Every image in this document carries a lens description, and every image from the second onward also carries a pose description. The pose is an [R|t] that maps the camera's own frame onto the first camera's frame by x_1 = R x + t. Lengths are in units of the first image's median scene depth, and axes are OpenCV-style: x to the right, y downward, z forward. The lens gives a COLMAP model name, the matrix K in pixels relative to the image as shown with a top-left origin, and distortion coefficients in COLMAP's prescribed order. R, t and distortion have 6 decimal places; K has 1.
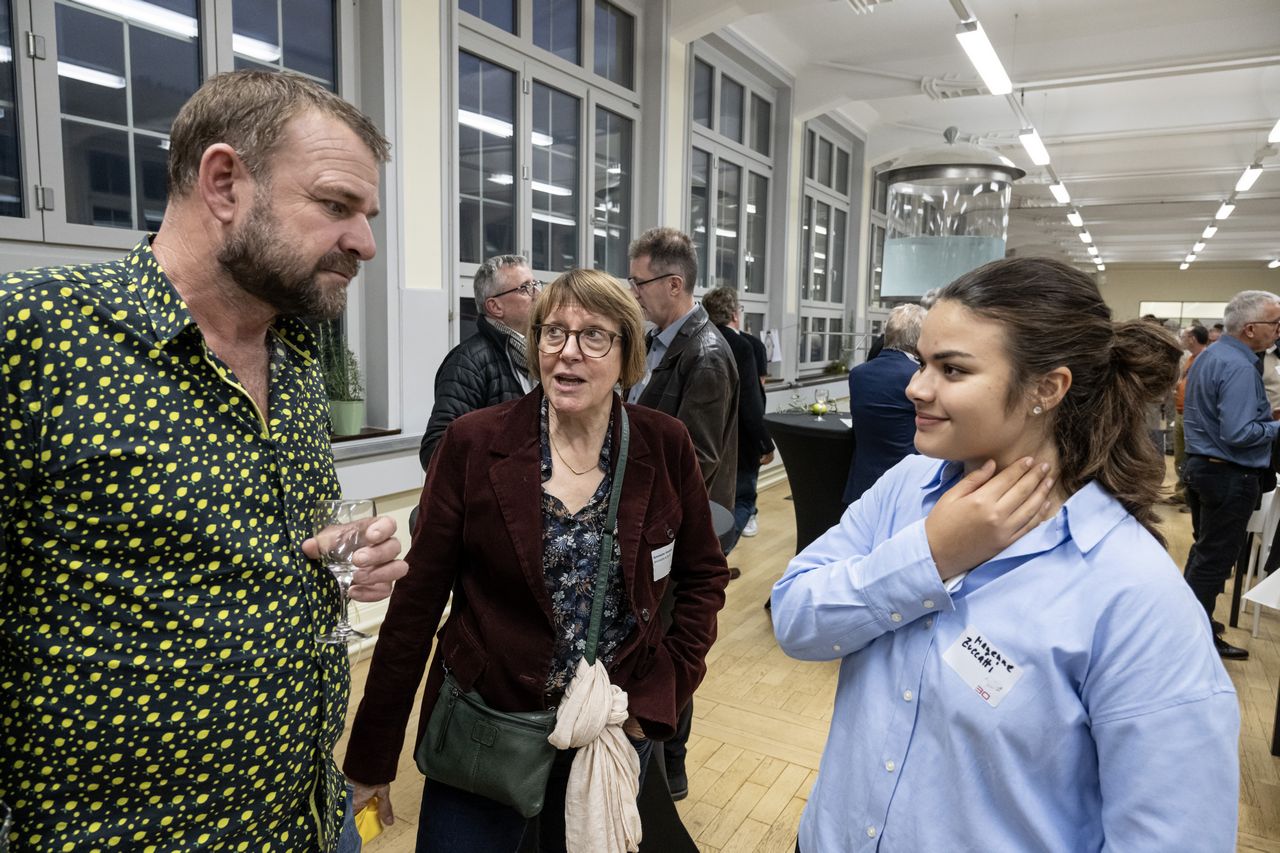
lens RADIAL K [[857.4, 0, 647.7], [0, 857.4, 428.8], [0, 0, 1]] dist [0.000091, -0.003087]
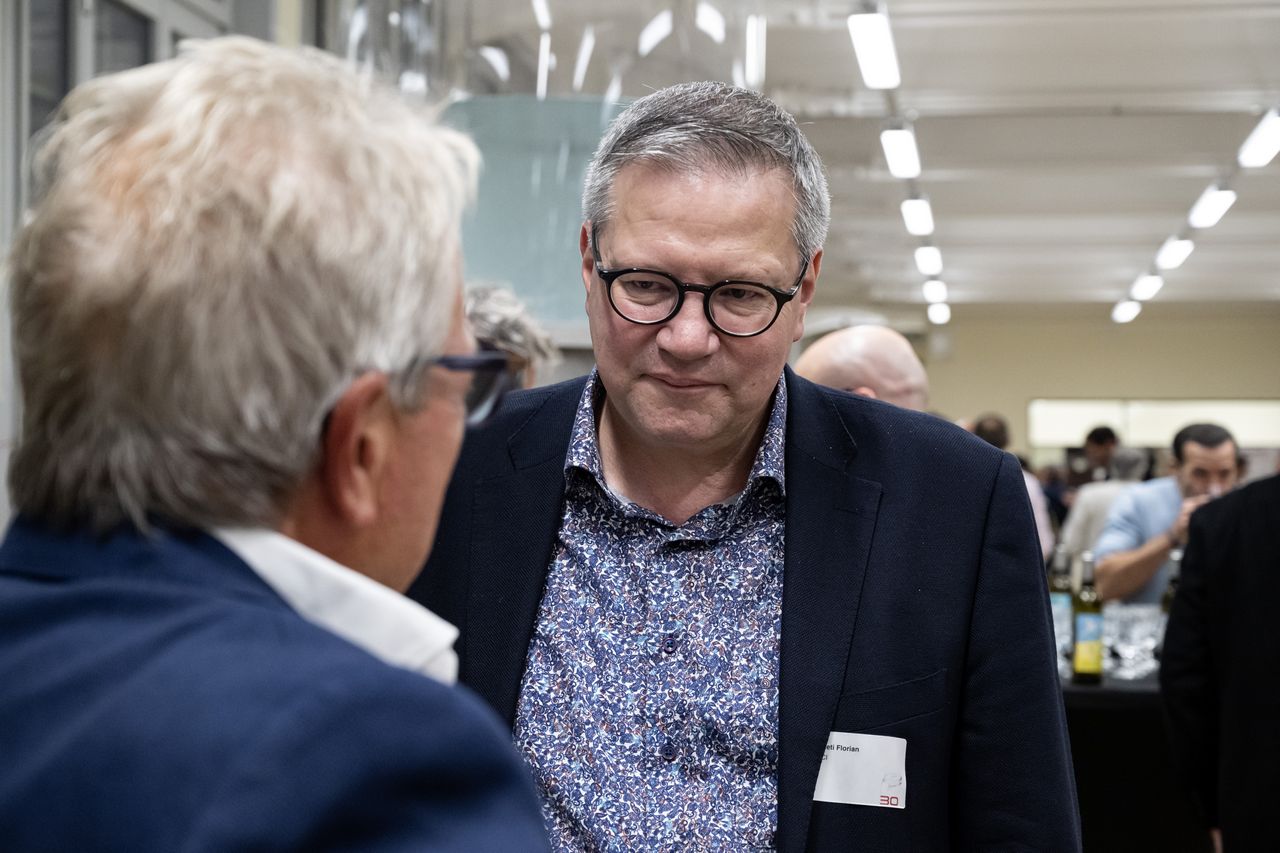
lens RADIAL K [[2218.5, 0, 639.9], [0, 2218.5, 426.5], [0, 0, 1]] dist [-0.025256, 0.000000]
pose [[0.933596, -0.010605, 0.358170, 0.068229], [0.063037, 0.988834, -0.135035, -0.017130], [-0.352738, 0.148646, 0.923840, 0.199460]]
